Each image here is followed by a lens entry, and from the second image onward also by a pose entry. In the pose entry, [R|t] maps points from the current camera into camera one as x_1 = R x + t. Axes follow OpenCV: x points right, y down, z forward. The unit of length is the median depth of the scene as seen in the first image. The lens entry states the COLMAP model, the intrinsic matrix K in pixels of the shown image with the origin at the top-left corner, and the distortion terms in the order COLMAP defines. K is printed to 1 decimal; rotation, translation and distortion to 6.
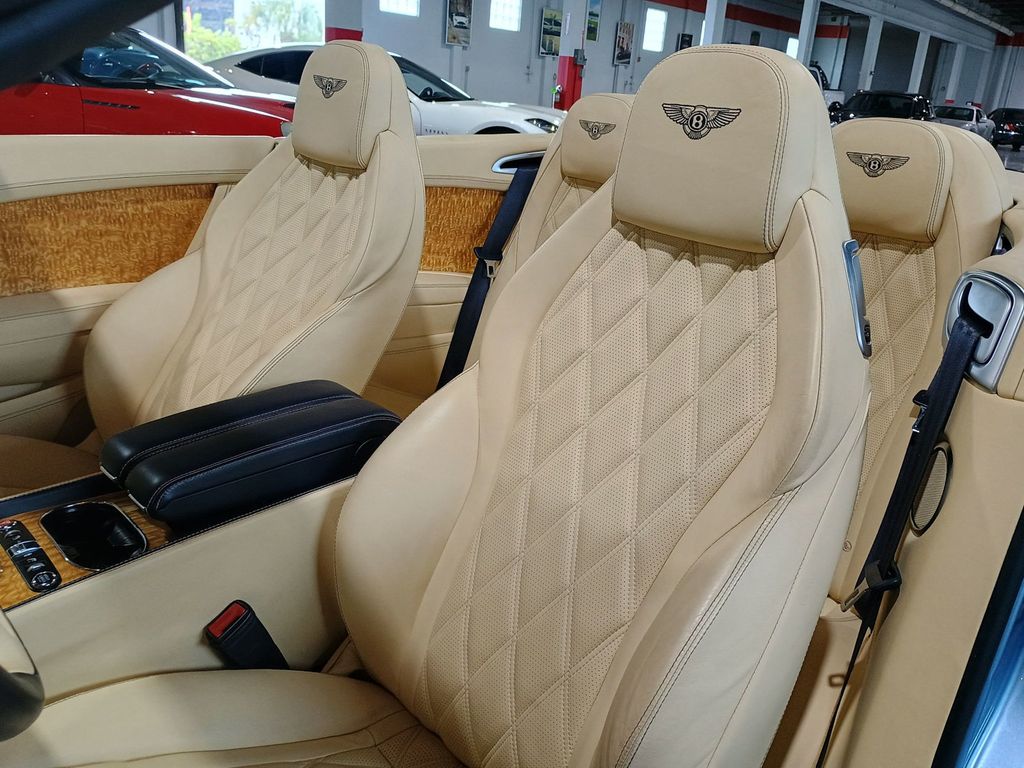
lens RADIAL K [[889.3, 0, 520.8], [0, 889.3, 384.3], [0, 0, 1]] dist [0.063991, -0.072769]
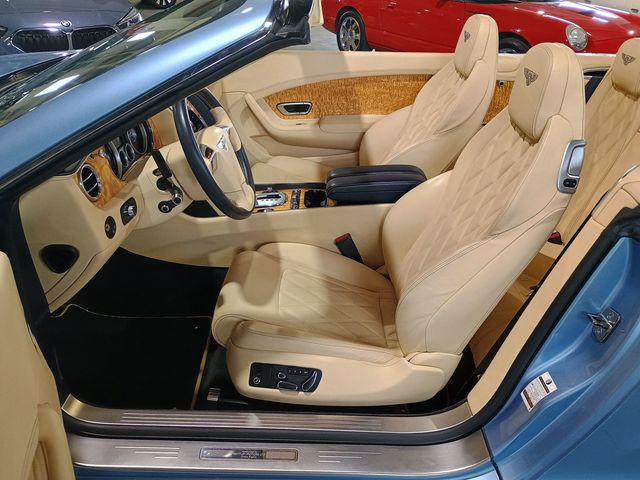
lens RADIAL K [[552.0, 0, 329.2], [0, 552.0, 242.0], [0, 0, 1]] dist [0.065318, -0.074065]
pose [[0.741280, 0.268816, -0.615014, 0.530618], [-0.196566, 0.963067, 0.184024, -0.032399], [0.641768, -0.015523, 0.766742, -0.286420]]
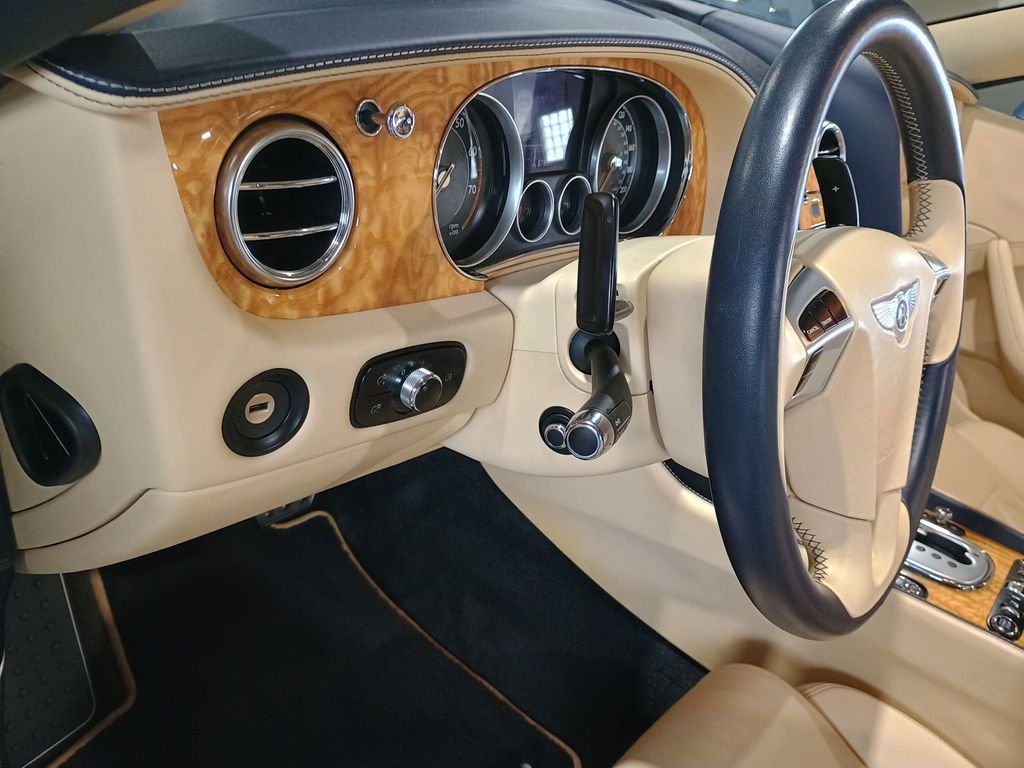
lens RADIAL K [[894.6, 0, 528.9], [0, 894.6, 382.4], [0, 0, 1]] dist [0.061046, -0.080711]
pose [[0.186402, 0.450897, -0.872896, 0.043762], [-0.551154, 0.783486, 0.287016, 0.018207], [0.813316, 0.427600, 0.394557, 0.095076]]
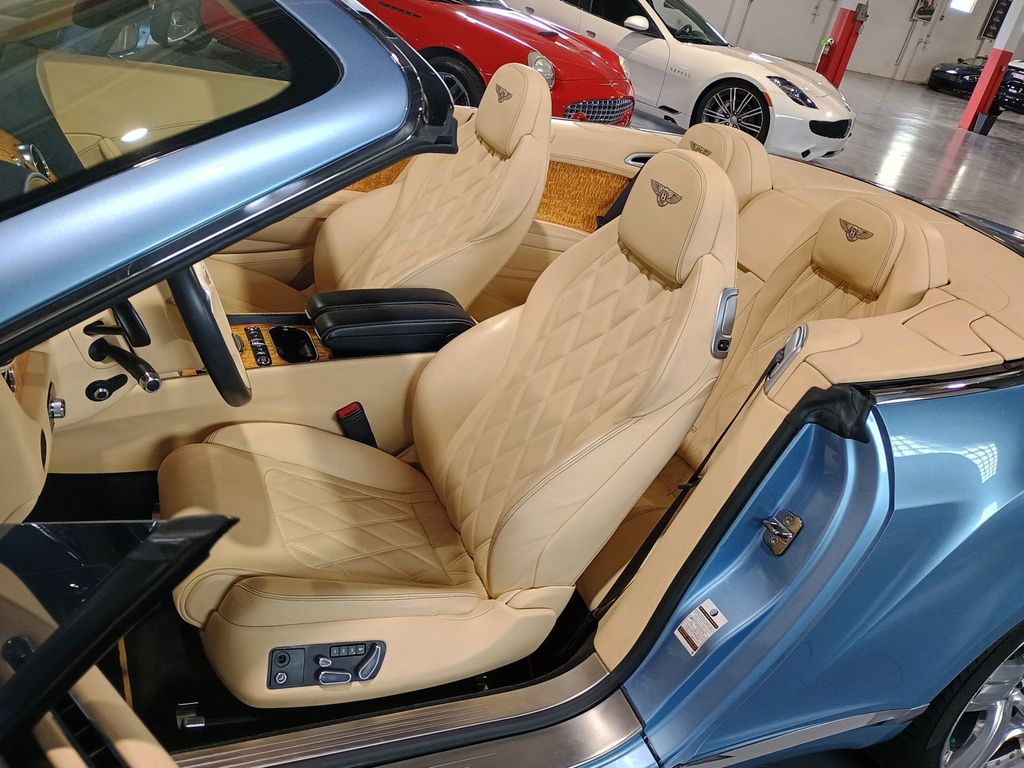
lens RADIAL K [[881.4, 0, 525.2], [0, 881.4, 378.2], [0, 0, 1]] dist [0.044576, -0.018379]
pose [[0.943001, 0.260184, -0.207494, 0.251518], [-0.240737, 0.963815, 0.114480, -0.060711], [0.229772, -0.058003, 0.971515, -0.446156]]
